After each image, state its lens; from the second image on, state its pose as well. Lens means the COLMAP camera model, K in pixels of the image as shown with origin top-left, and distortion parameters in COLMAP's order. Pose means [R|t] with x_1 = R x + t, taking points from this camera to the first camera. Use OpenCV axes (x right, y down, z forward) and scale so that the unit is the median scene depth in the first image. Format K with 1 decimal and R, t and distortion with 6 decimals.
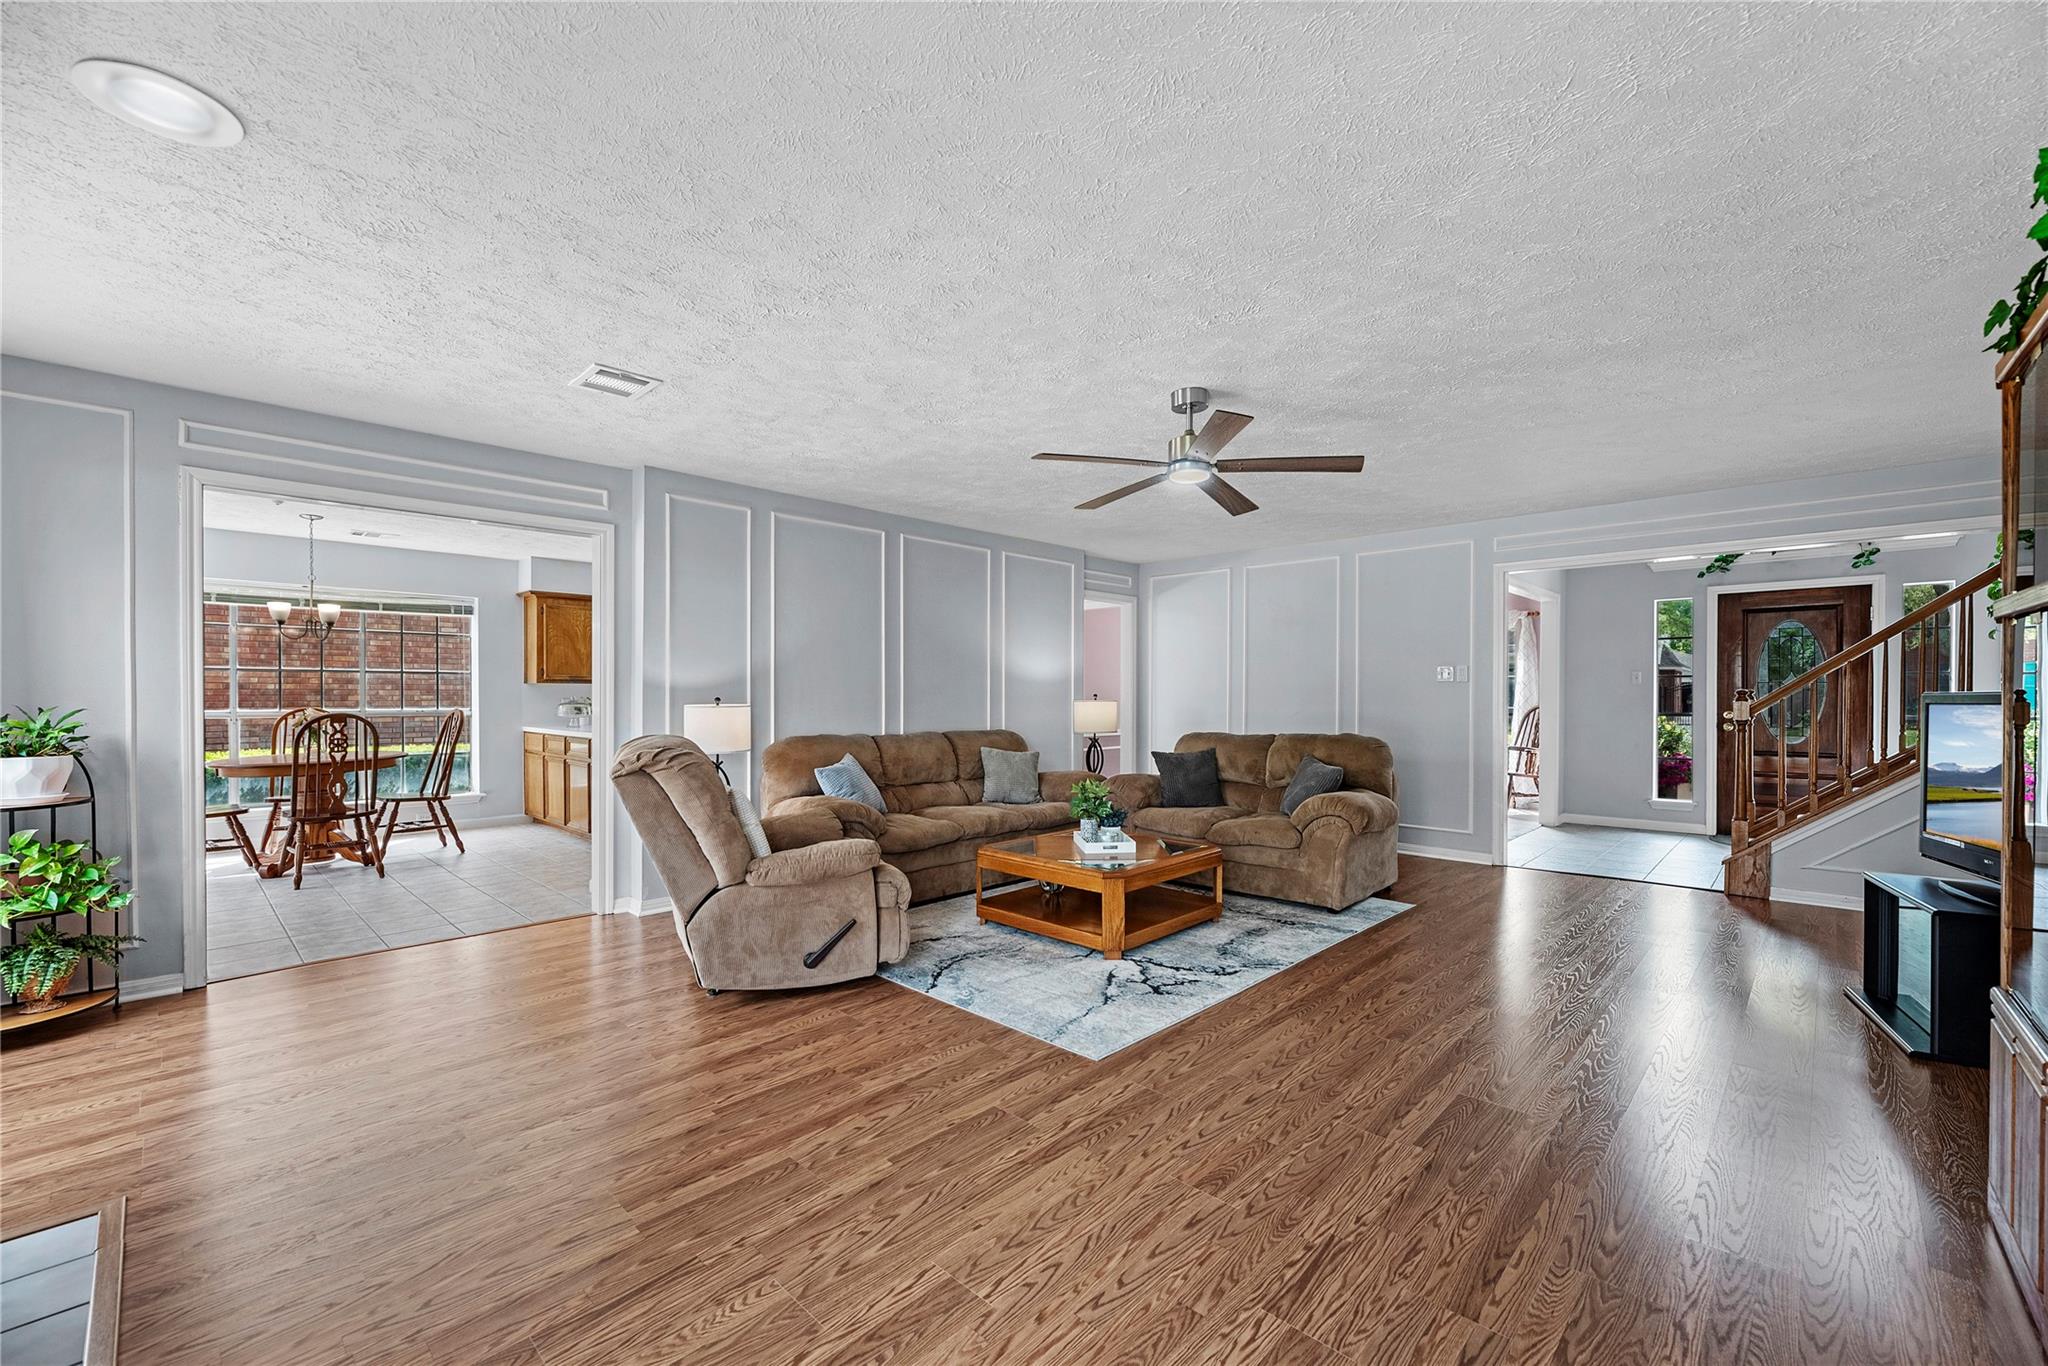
lens RADIAL K [[835.3, 0, 1029.2], [0, 835.3, 699.3], [0, 0, 1]] dist [-0.003223, 0.000045]
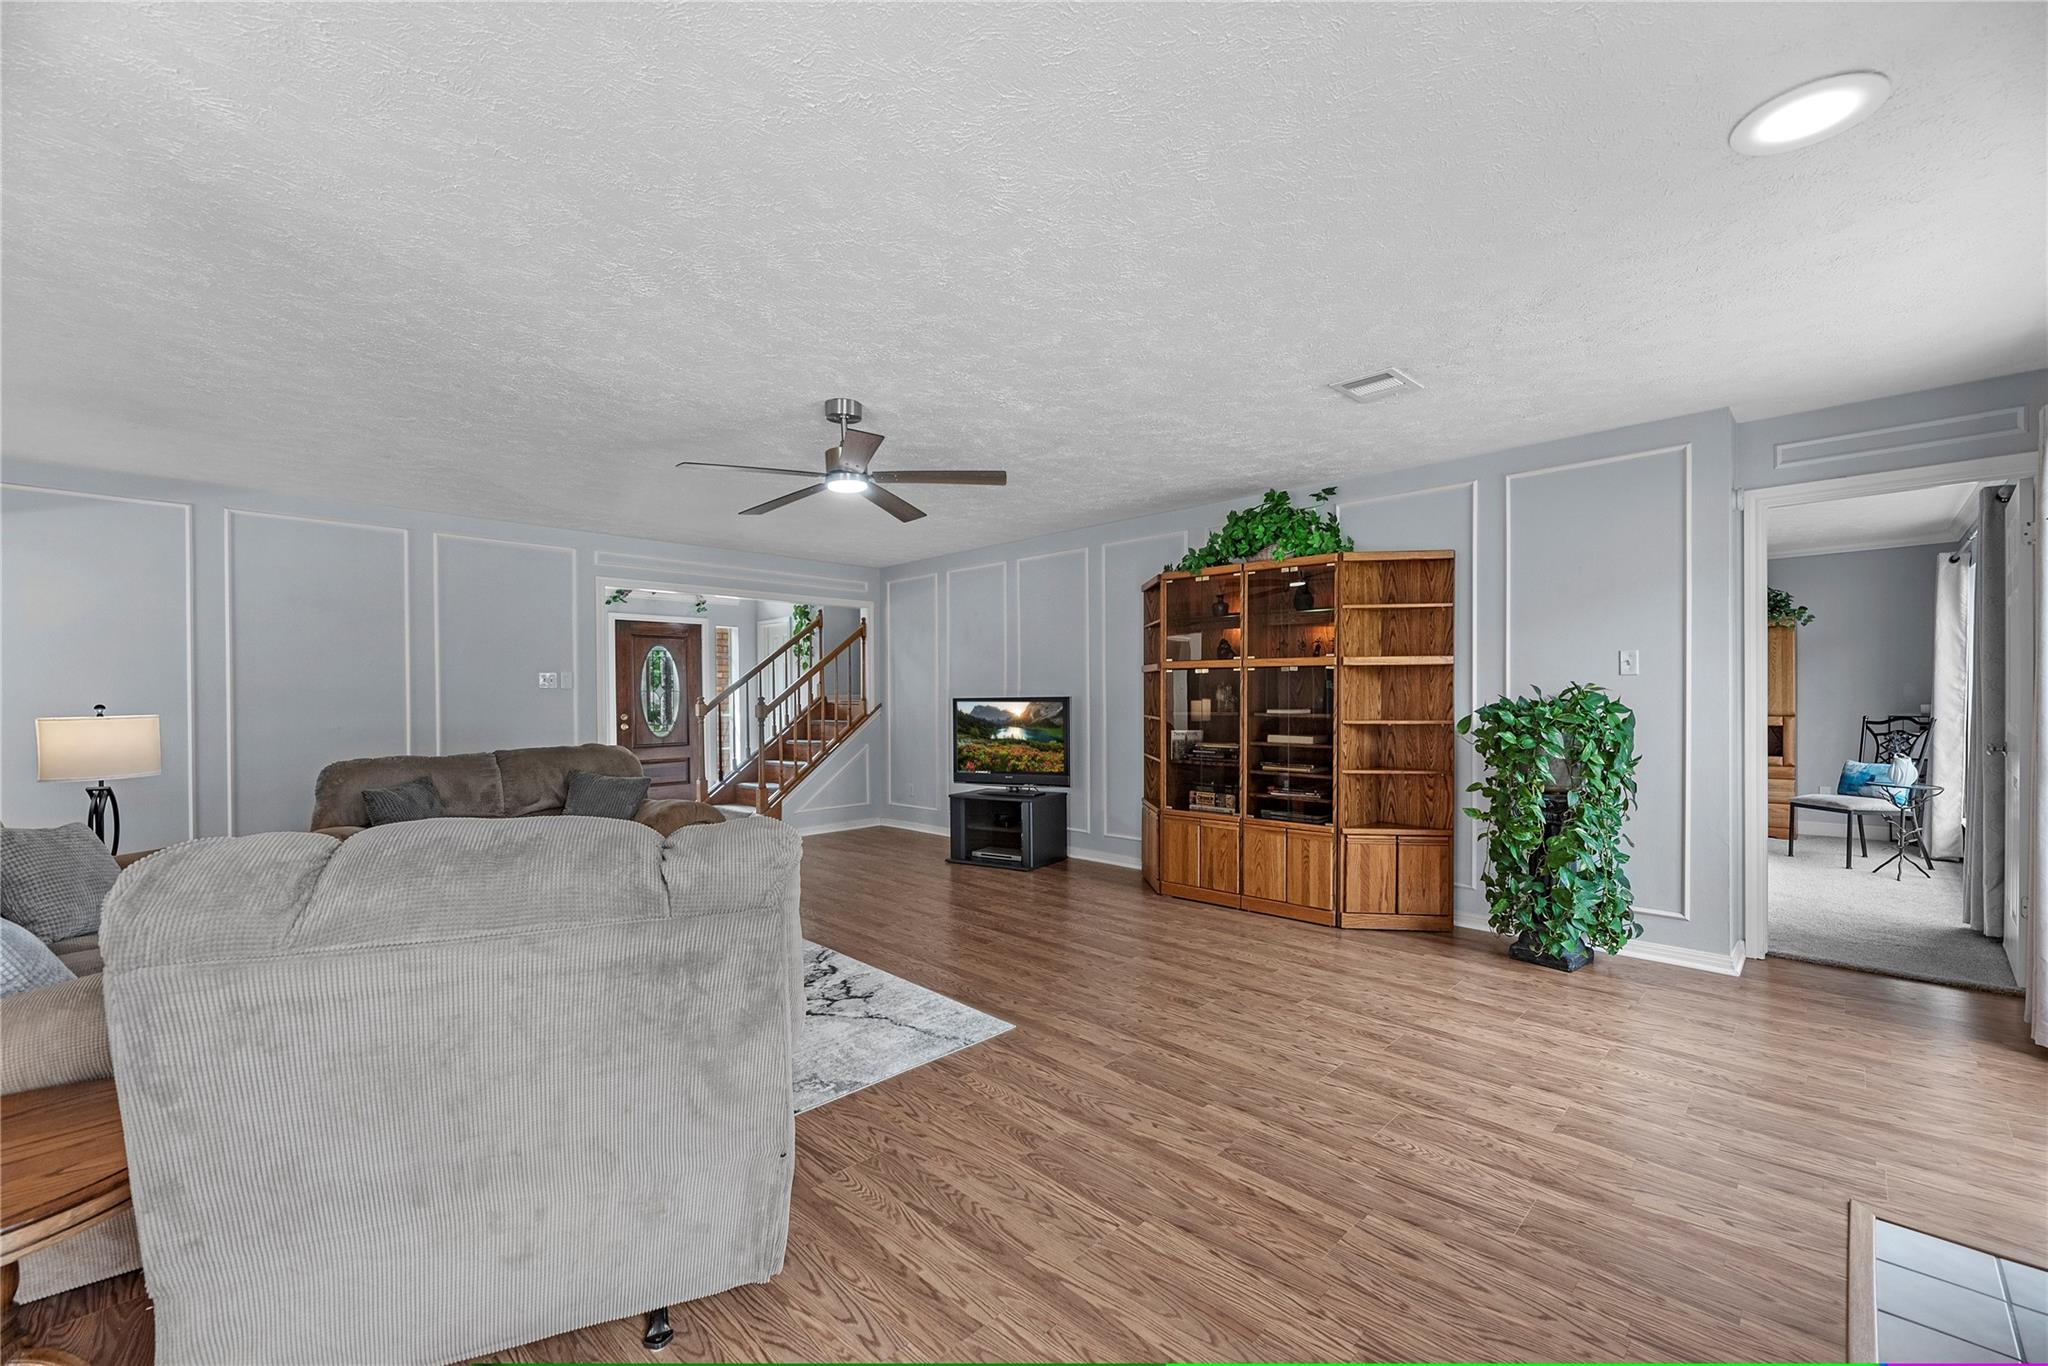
lens RADIAL K [[835.3, 0, 1027.4], [0, 835.3, 697.1], [0, 0, 1]] dist [-0.003223, 0.000045]
pose [[0.013661, -0.000042, 0.999907, -0.983322], [0.011657, 0.999932, -0.000118, -0.009513], [-0.999839, 0.011657, 0.013661, 0.910265]]
